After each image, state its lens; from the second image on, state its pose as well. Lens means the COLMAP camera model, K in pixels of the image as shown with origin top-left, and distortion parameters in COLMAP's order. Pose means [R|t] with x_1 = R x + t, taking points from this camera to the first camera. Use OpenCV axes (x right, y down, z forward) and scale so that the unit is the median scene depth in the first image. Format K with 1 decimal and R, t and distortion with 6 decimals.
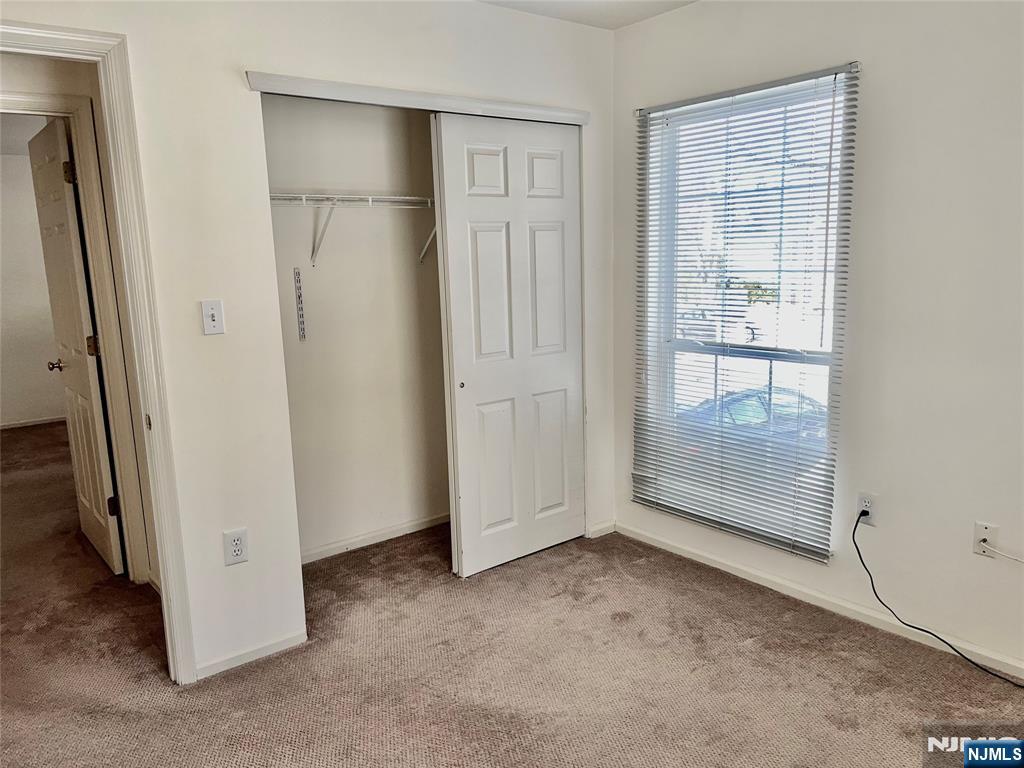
lens RADIAL K [[765.4, 0, 510.2], [0, 765.4, 380.8], [0, 0, 1]] dist [0.065934, -0.068069]
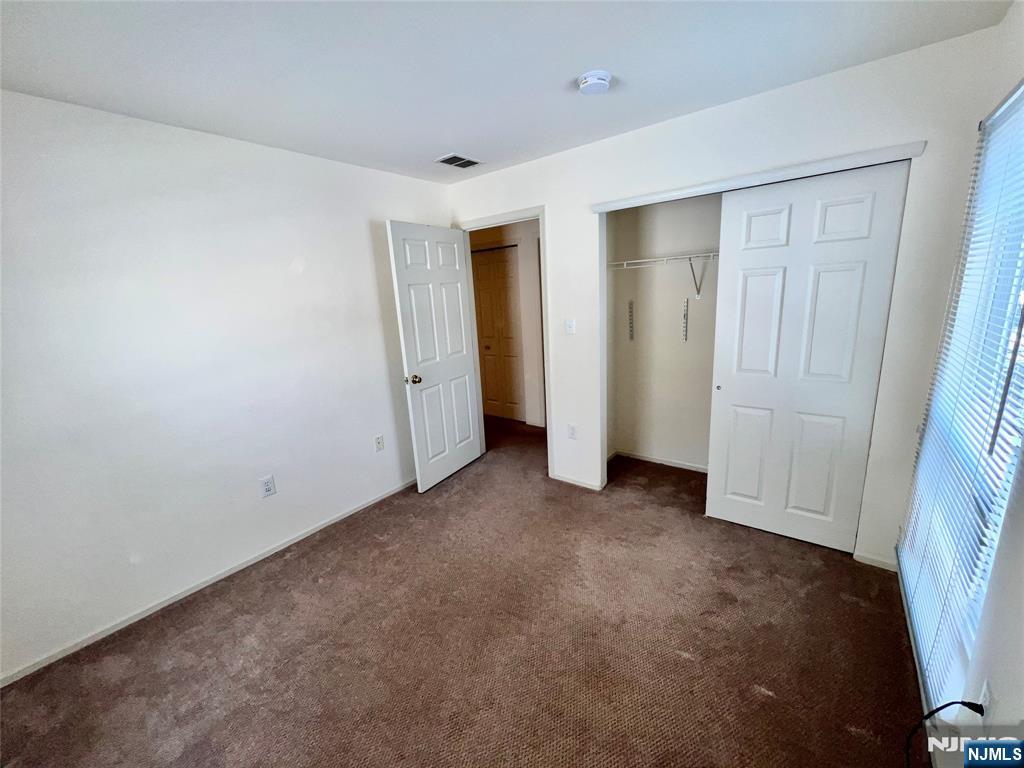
lens RADIAL K [[408.1, 0, 523.3], [0, 408.1, 380.2], [0, 0, 1]] dist [-0.000435, -0.000024]
pose [[0.254381, 0.215930, -0.942690, 0.563465], [-0.123961, 0.973995, 0.189651, -0.108000], [0.959127, 0.068614, 0.274533, 0.455249]]
